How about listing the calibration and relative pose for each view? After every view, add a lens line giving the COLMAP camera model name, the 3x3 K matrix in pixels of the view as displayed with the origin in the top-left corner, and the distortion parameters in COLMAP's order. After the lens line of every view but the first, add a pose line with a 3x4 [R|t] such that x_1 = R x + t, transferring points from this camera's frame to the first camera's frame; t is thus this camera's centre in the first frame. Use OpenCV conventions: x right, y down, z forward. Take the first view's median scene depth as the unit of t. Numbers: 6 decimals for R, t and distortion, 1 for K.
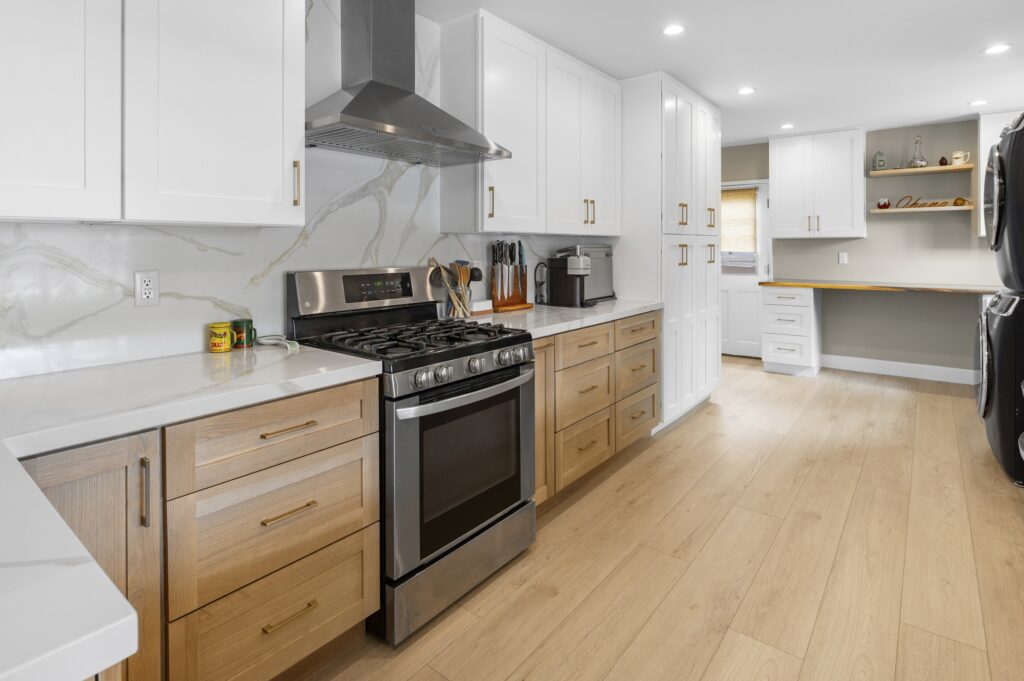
lens RADIAL K [[528.6, 0, 511.0], [0, 528.6, 246.1], [0, 0, 1]] dist [-0.008321, -0.000331]
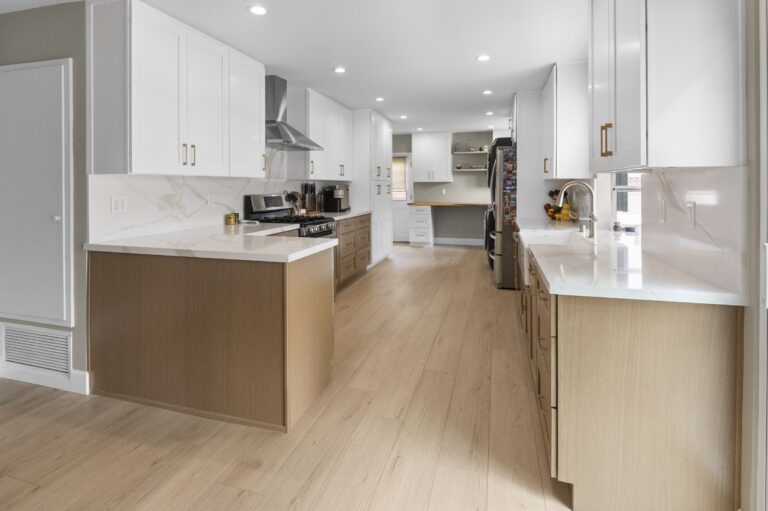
lens RADIAL K [[396.5, 0, 383.2], [0, 396.5, 184.7], [0, 0, 1]] dist [-0.008321, -0.000331]
pose [[0.923445, 0.004363, 0.383705, -0.335239], [-0.003354, 0.999989, -0.003299, 0.001463], [-0.383715, 0.001760, 0.923450, -0.621818]]
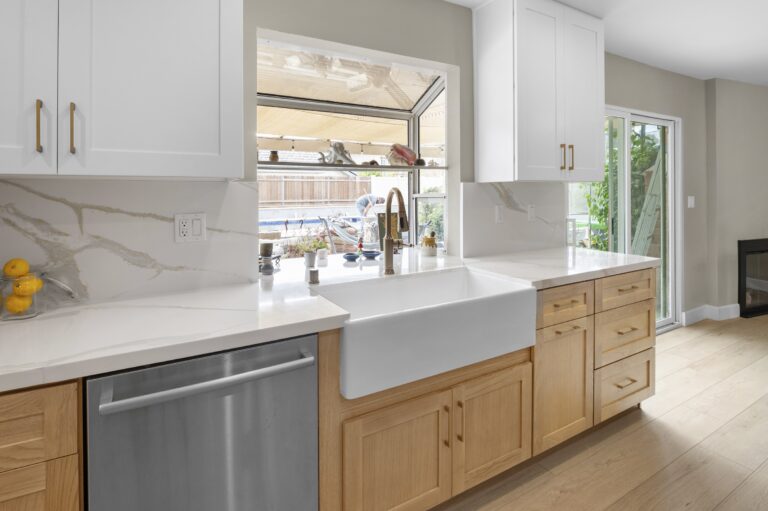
lens RADIAL K [[391.2, 0, 384.4], [0, 391.2, 193.5], [0, 0, 1]] dist [-0.008158, -0.000679]
pose [[-0.929789, 0.008089, 0.368004, 0.222917], [0.009608, 0.999951, 0.002296, -0.004283], [-0.367968, 0.005671, -0.929821, 0.543812]]
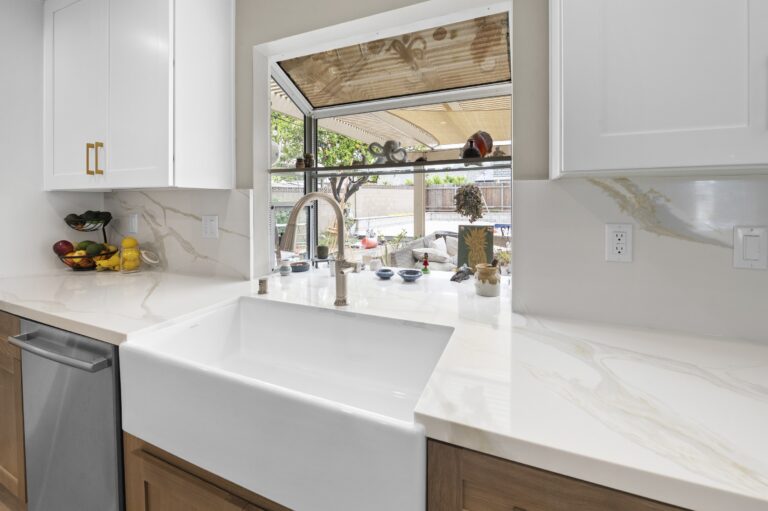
lens RADIAL K [[321.6, 0, 386.0], [0, 321.6, 204.7], [0, 0, 1]] dist [-0.012941, -0.000440]
pose [[-0.270774, -0.008651, 0.962604, 0.069736], [0.006335, 0.999922, 0.010769, -0.001201], [-0.962622, 0.009014, -0.270698, 0.057724]]
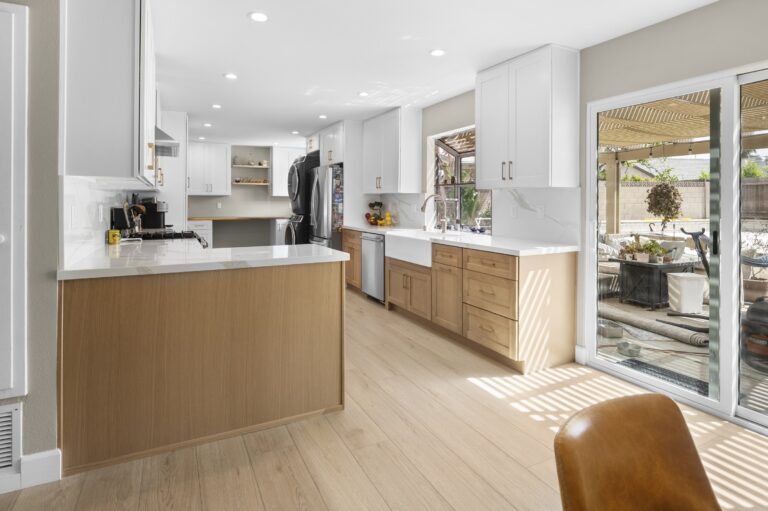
lens RADIAL K [[409.2, 0, 381.3], [0, 409.2, 196.9], [0, 0, 1]] dist [-0.002719, -0.000625]
pose [[0.413925, 0.015063, 0.910187, -0.880258], [-0.003508, 0.999882, -0.014952, 0.017120], [-0.910304, 0.002996, 0.413929, -0.359394]]
